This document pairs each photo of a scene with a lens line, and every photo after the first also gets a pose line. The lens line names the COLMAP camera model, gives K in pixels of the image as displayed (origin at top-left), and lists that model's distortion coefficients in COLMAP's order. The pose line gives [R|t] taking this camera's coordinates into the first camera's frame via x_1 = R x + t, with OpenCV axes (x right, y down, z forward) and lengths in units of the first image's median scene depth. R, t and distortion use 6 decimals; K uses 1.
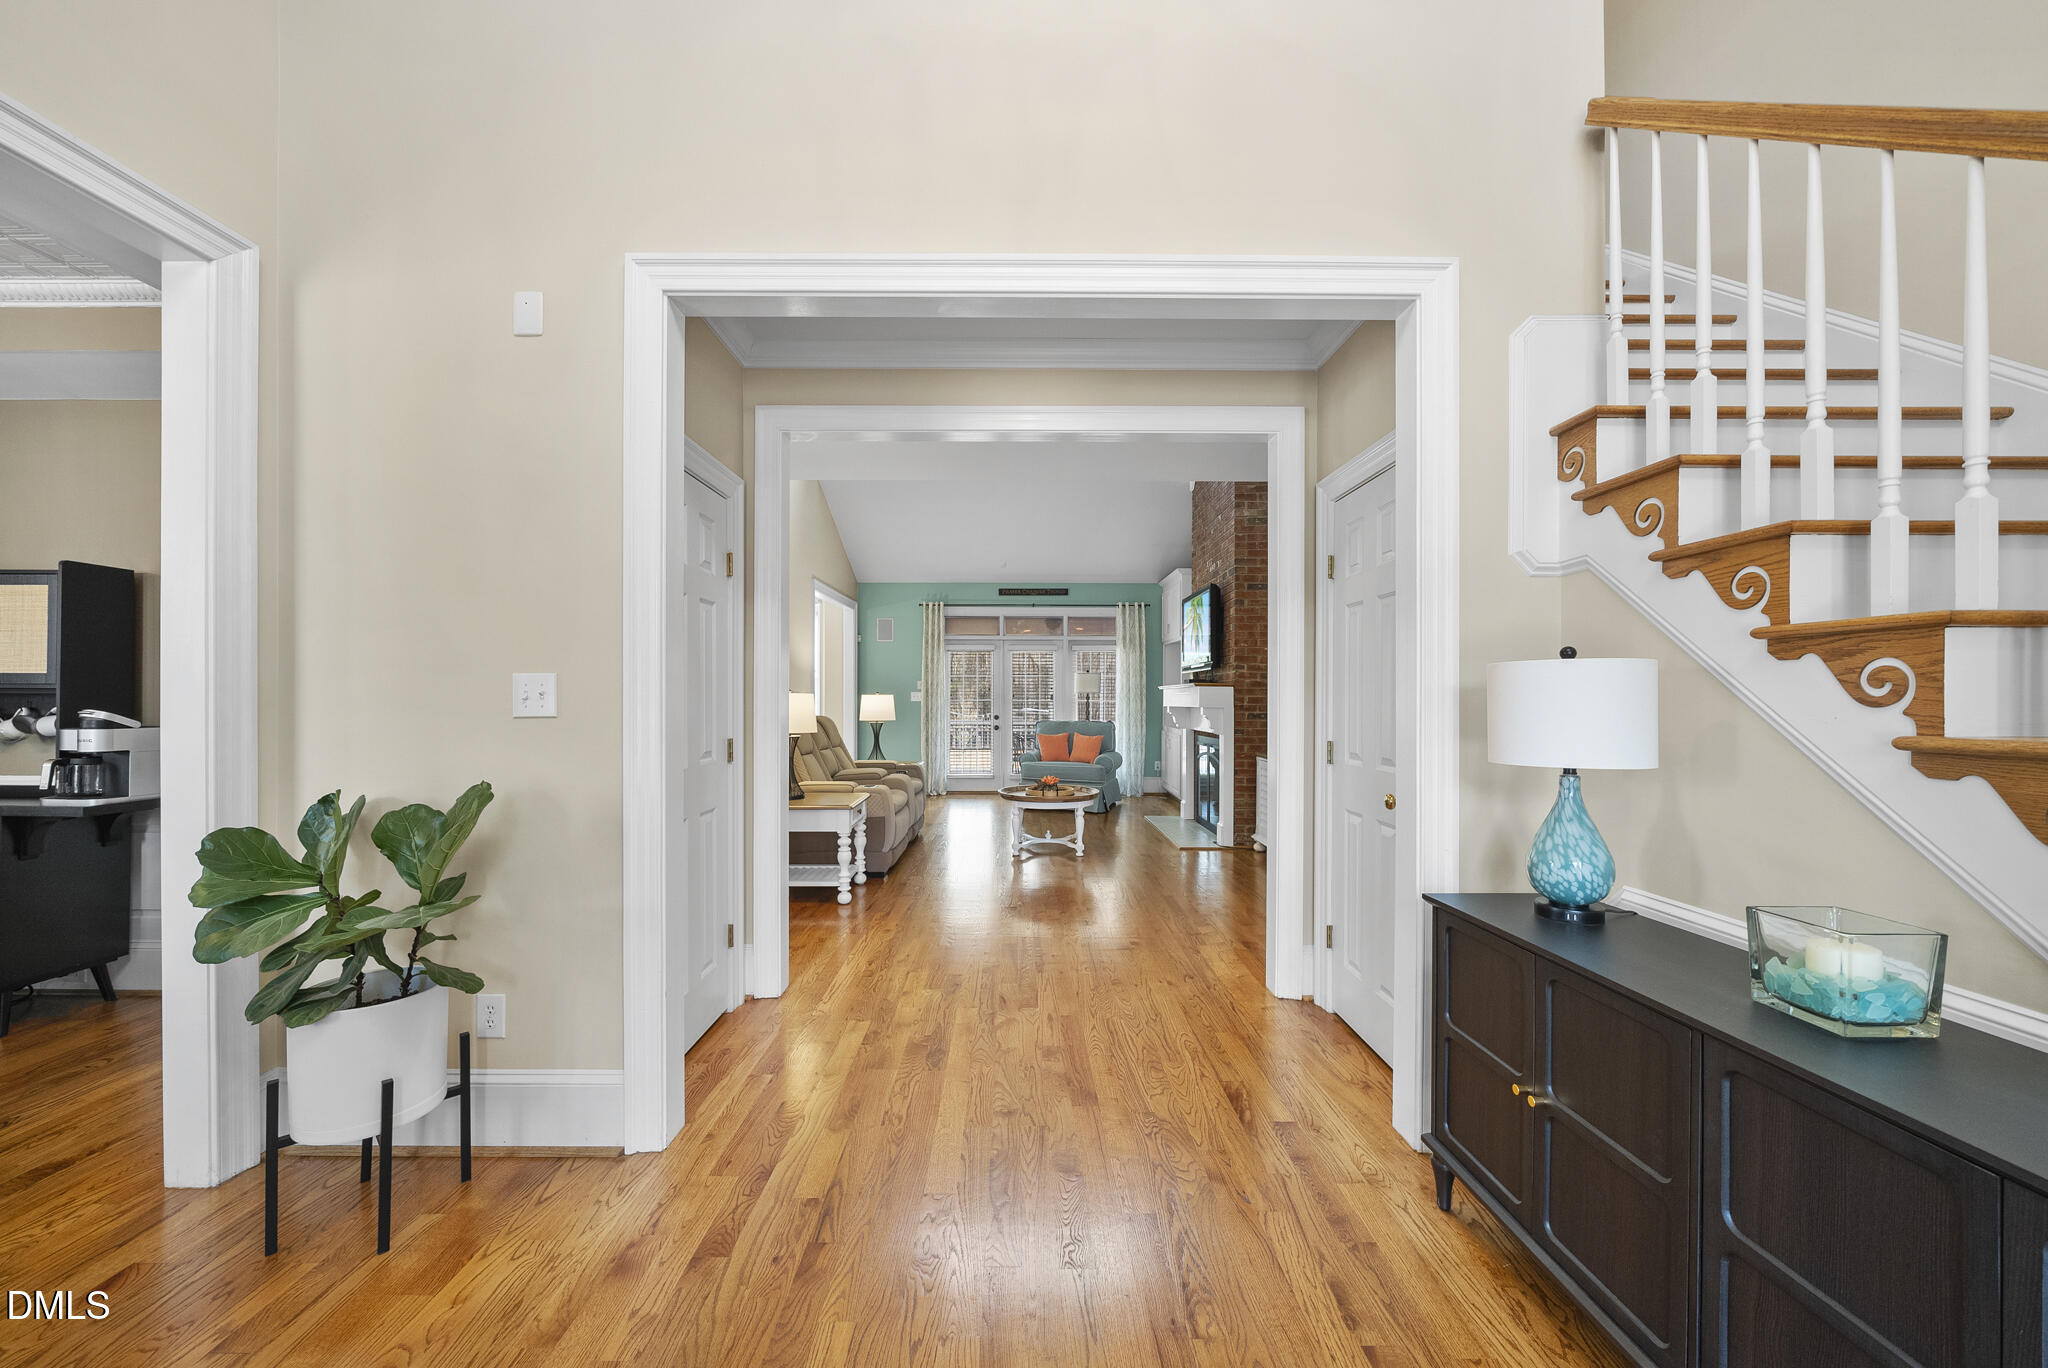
lens RADIAL K [[753.2, 0, 1018.1], [0, 753.2, 691.4], [0, 0, 1]] dist [-0.000067, 0.000000]
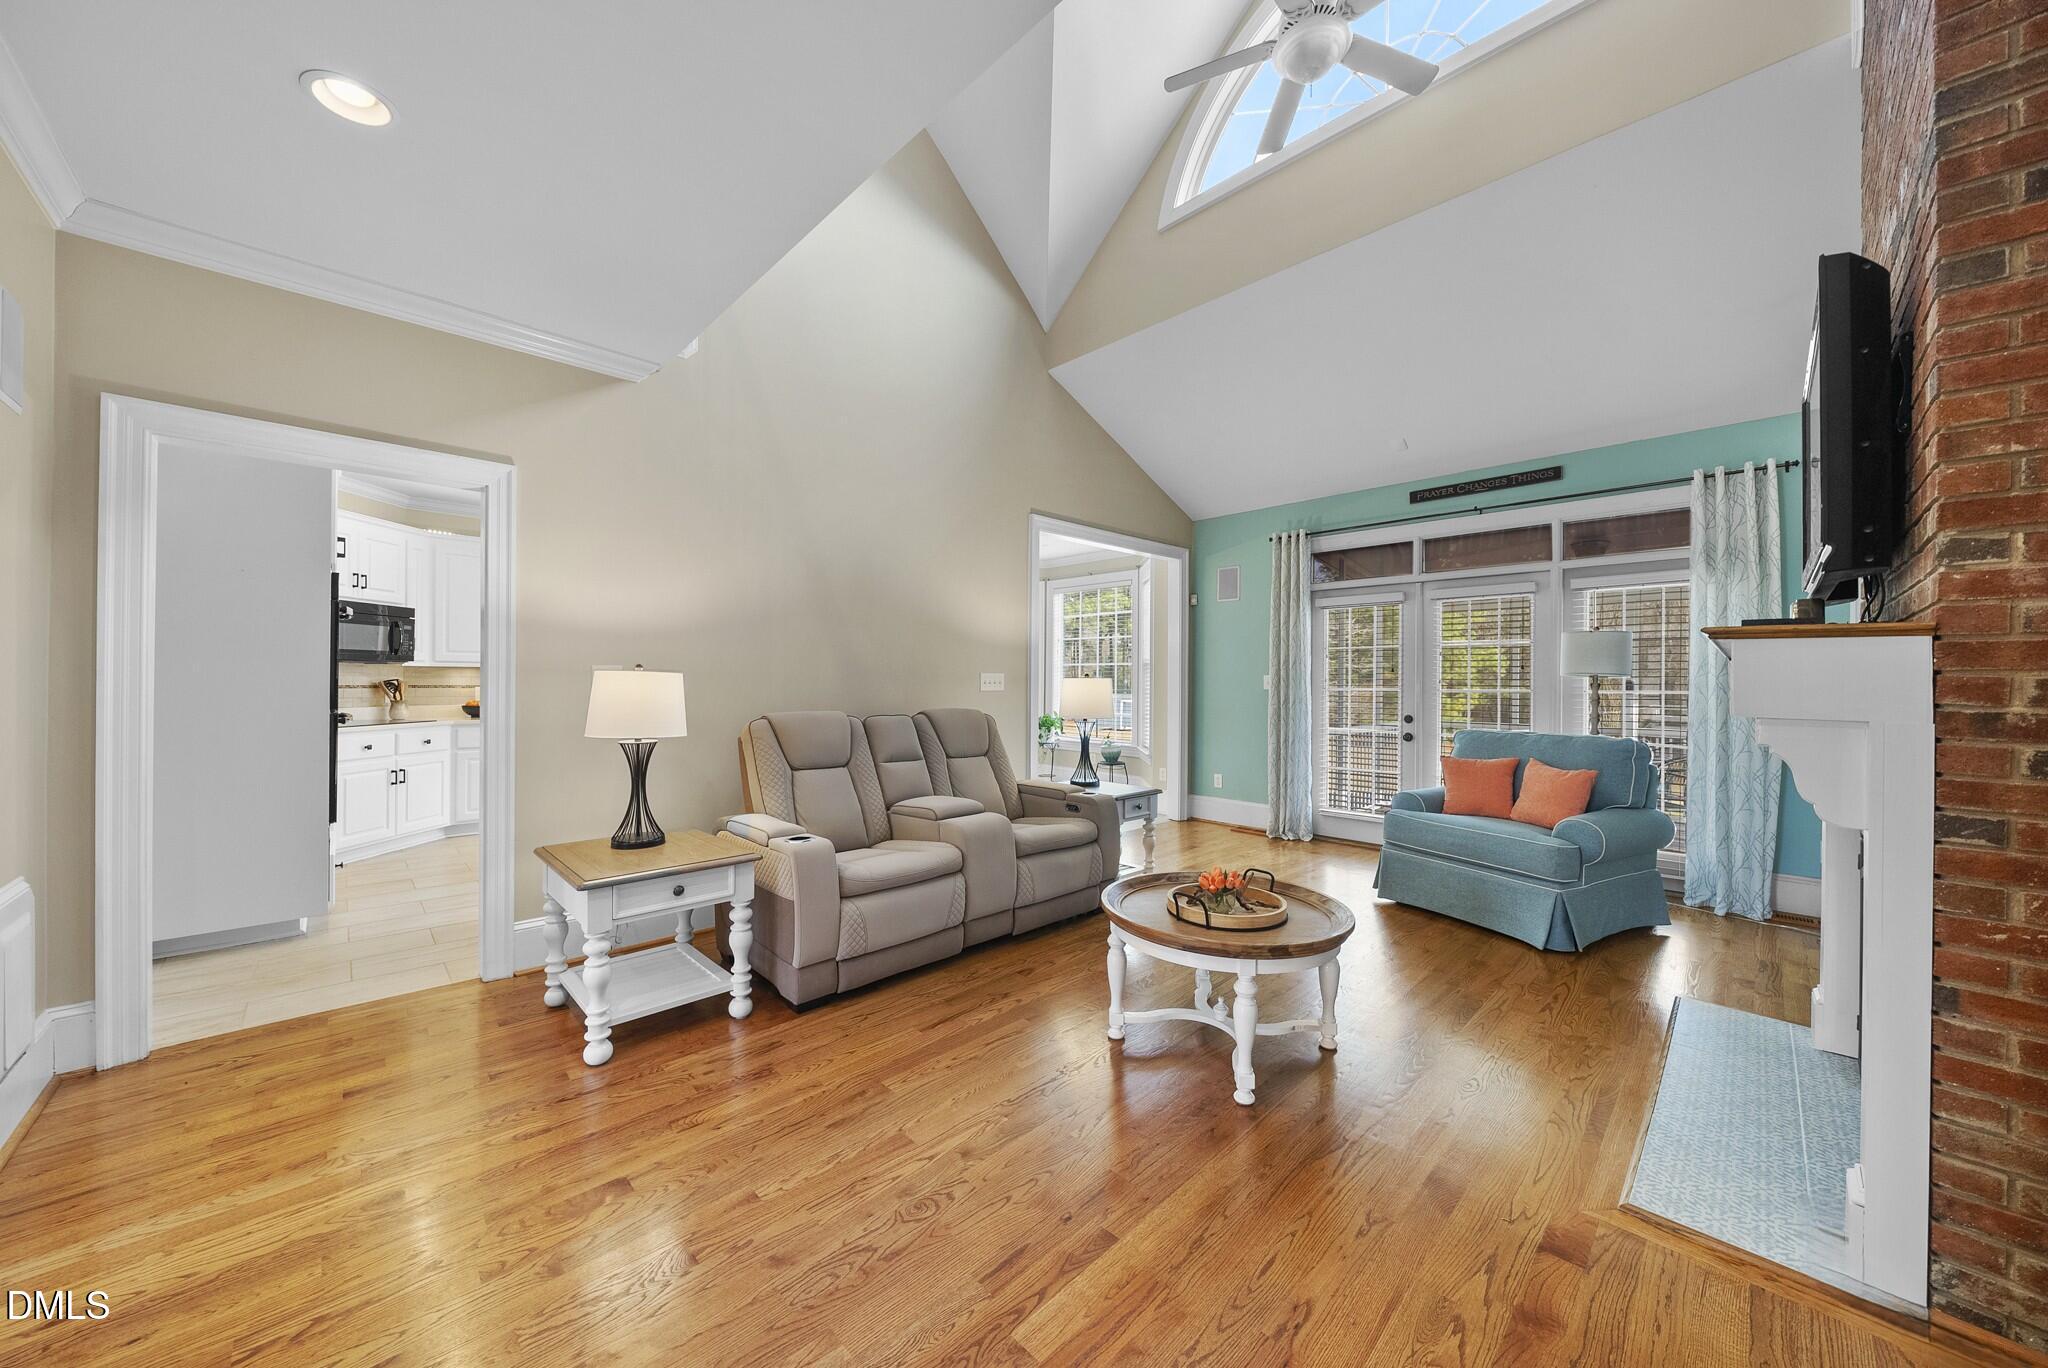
lens RADIAL K [[713.1, 0, 1026.6], [0, 713.1, 678.8], [0, 0, 1]] dist [-0.002257, -0.000236]
pose [[0.683970, 0.000674, -0.729510, 0.169507], [-0.003288, 0.999992, -0.002159, 0.005971], [0.729503, 0.003876, 0.683967, 0.426072]]
